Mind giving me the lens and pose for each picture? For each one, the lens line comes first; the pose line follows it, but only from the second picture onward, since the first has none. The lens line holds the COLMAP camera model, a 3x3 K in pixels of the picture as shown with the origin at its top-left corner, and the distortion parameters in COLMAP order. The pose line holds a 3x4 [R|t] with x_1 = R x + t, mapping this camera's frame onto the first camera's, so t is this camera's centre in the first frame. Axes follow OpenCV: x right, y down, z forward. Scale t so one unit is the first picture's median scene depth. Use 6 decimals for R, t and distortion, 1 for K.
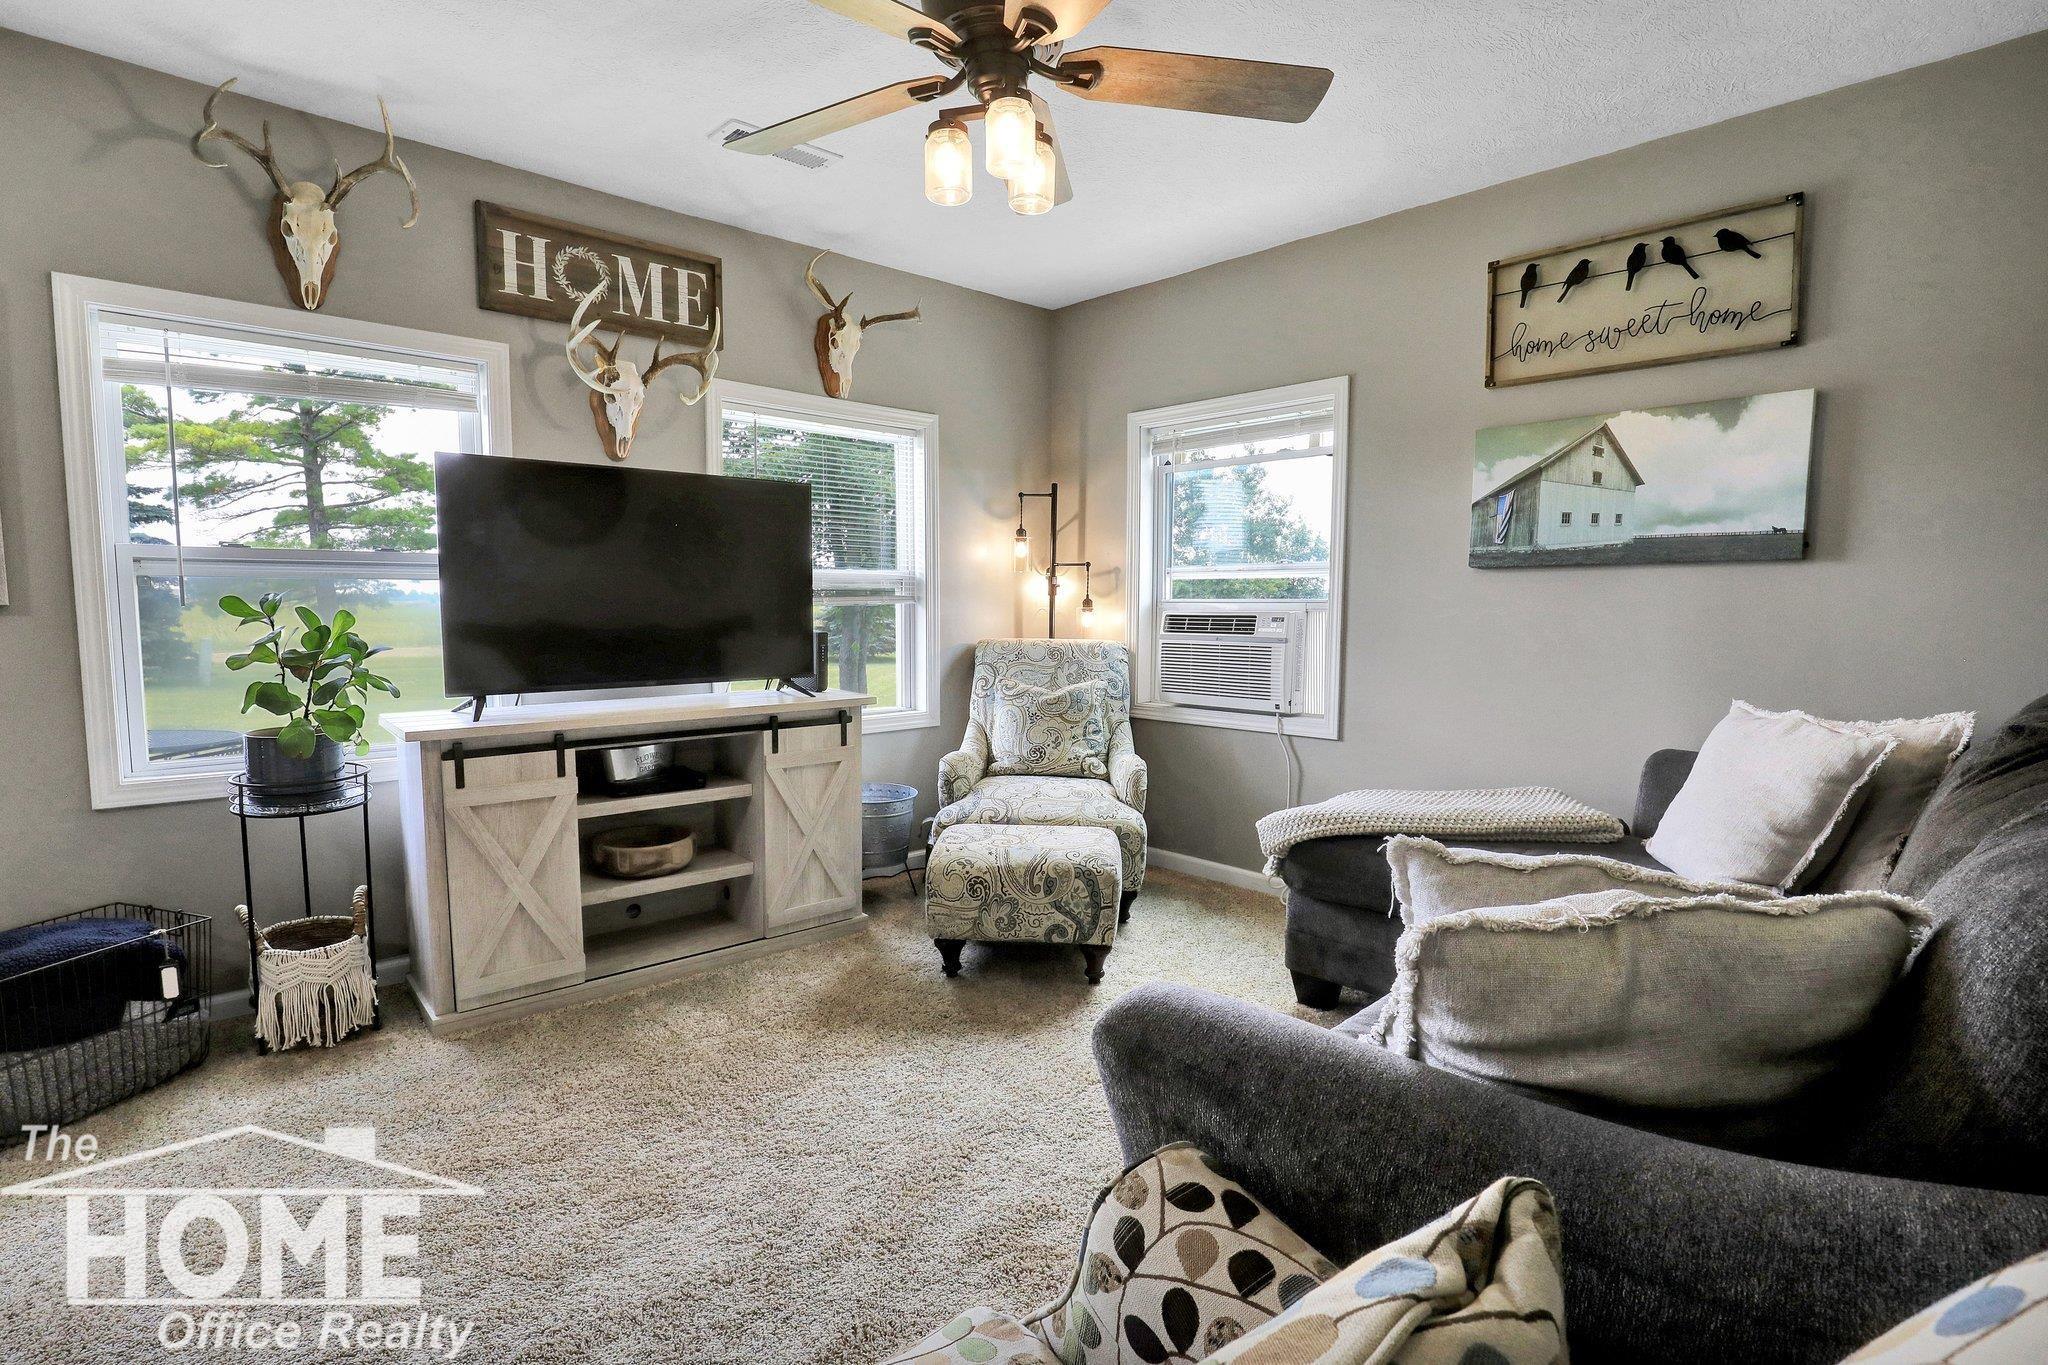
lens RADIAL K [[968.4, 0, 1031.2], [0, 968.4, 686.7], [0, 0, 1]] dist [-0.033559, 0.004293]
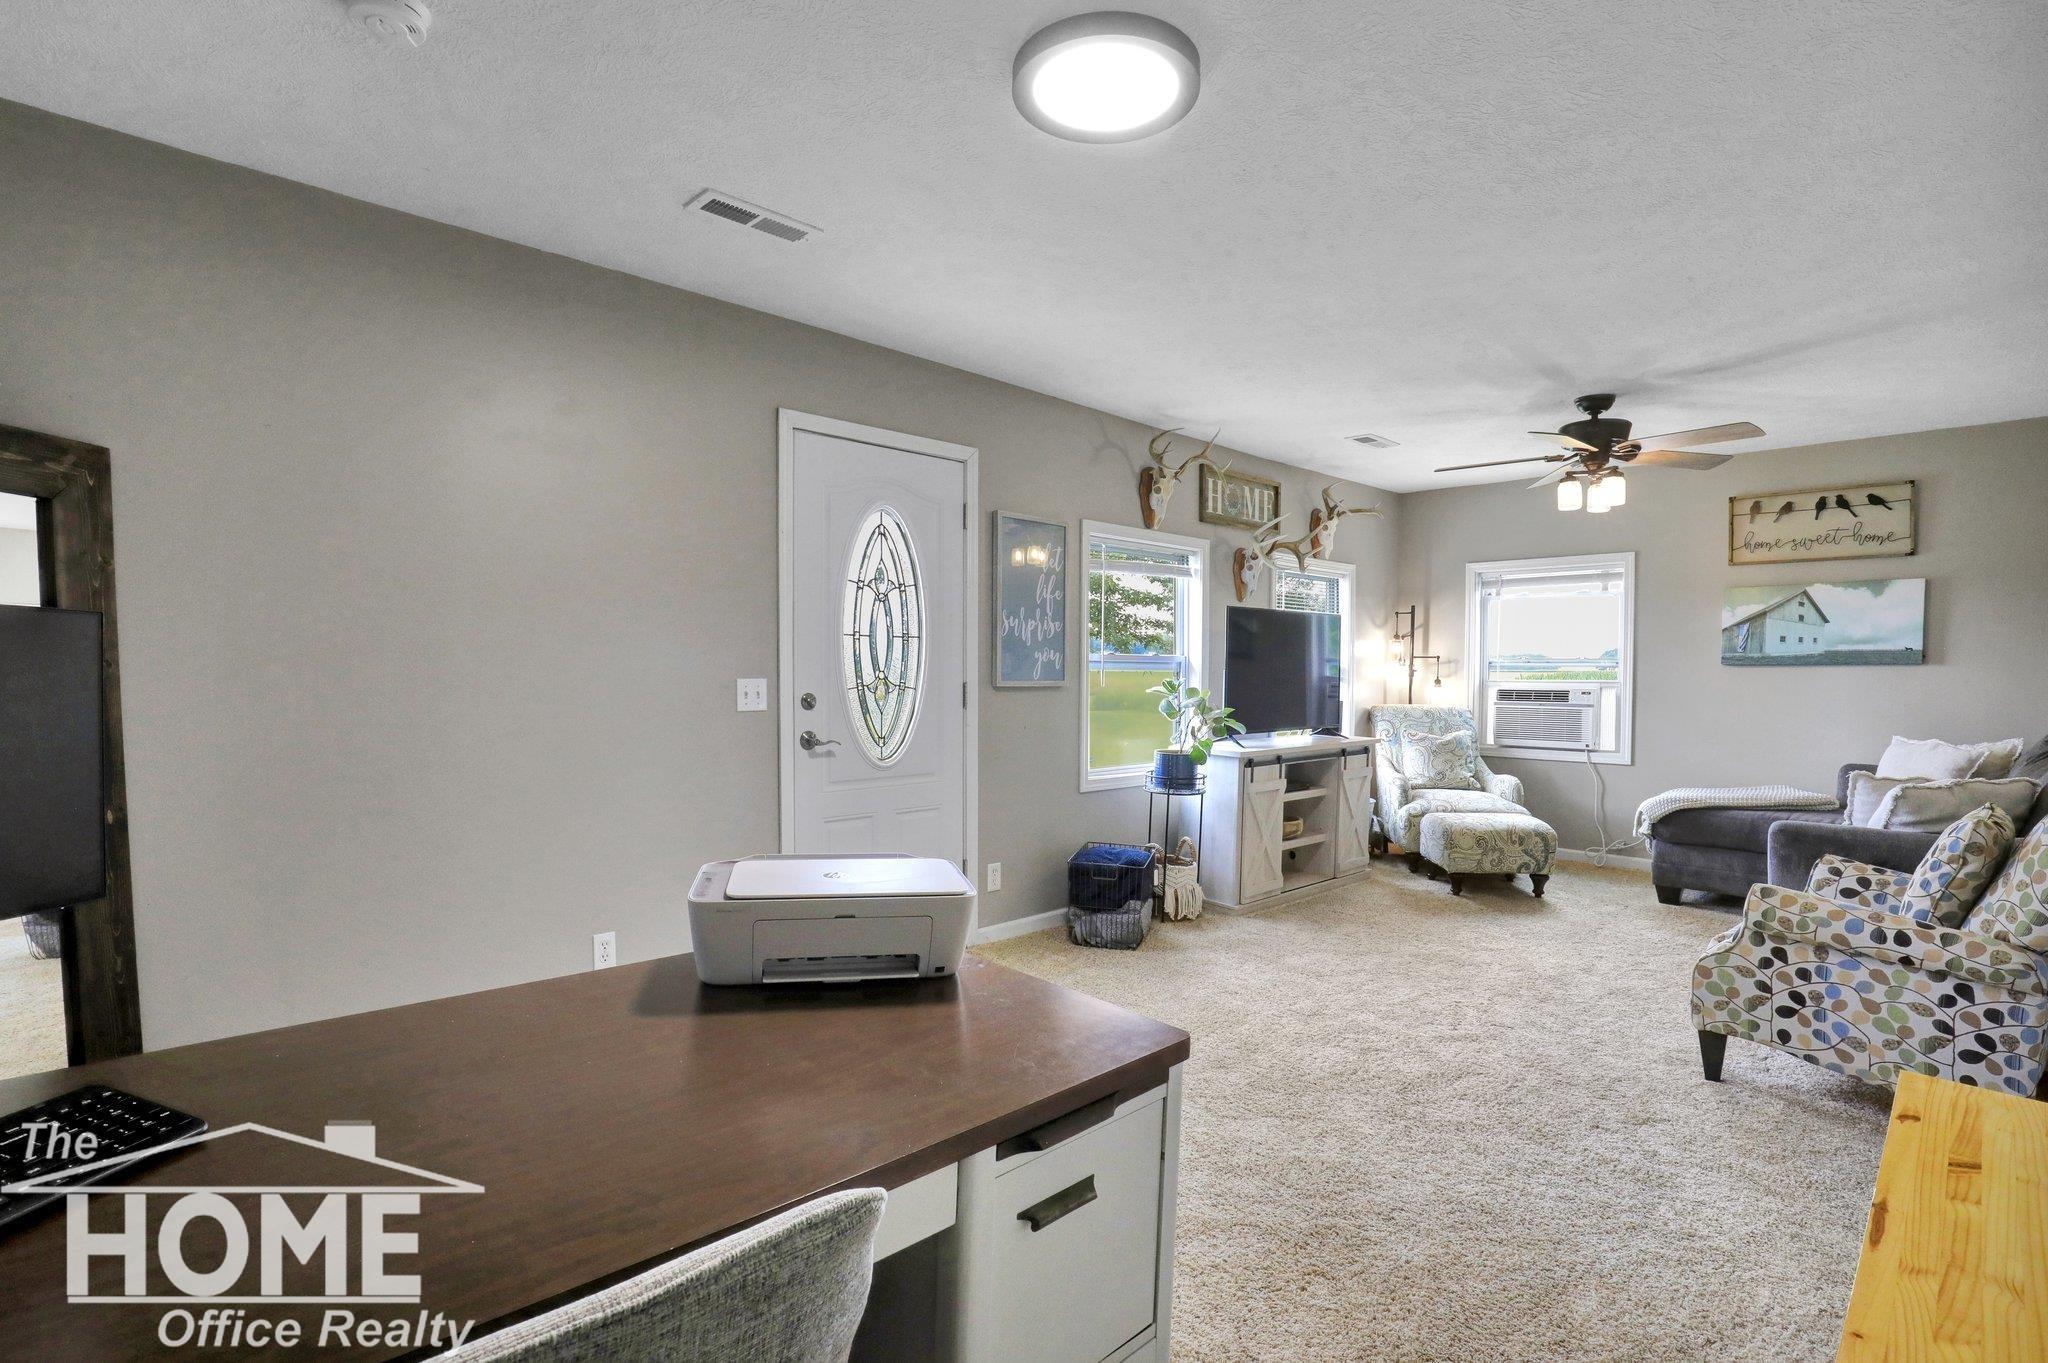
lens RADIAL K [[968.4, 0, 1013.9], [0, 968.4, 686.6], [0, 0, 1]] dist [-0.033559, 0.004293]
pose [[0.999936, 0.002146, 0.011131, -0.954407], [-0.001390, 0.997715, -0.067551, 0.040224], [-0.011251, 0.067531, 0.997654, -0.805772]]
